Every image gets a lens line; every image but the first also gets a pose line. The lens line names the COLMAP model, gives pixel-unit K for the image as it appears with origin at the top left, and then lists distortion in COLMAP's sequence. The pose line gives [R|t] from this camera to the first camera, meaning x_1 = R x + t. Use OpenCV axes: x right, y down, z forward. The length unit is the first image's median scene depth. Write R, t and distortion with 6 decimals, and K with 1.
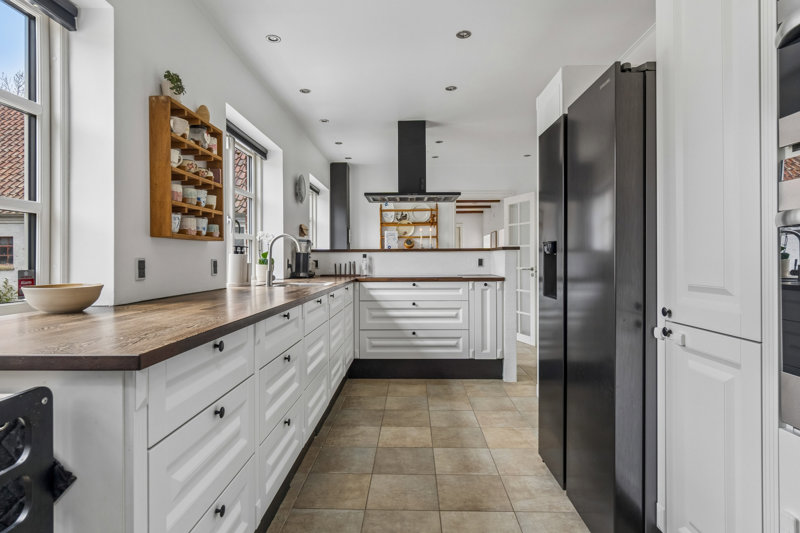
lens RADIAL K [[449.3, 0, 399.1], [0, 449.3, 259.5], [0, 0, 1]] dist [-0.000097, 0.000027]
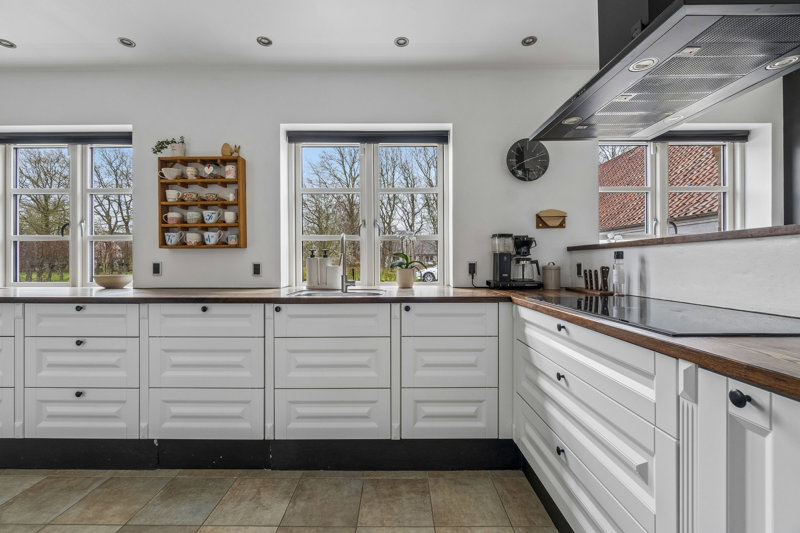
lens RADIAL K [[348.5, 0, 398.9], [0, 348.5, 267.9], [0, 0, 1]] dist [-0.002376, -0.000344]
pose [[0.027198, 0.013049, -0.999545, 0.523852], [-0.003698, 0.999909, 0.012953, -0.000653], [0.999623, 0.003344, 0.027243, 1.337359]]
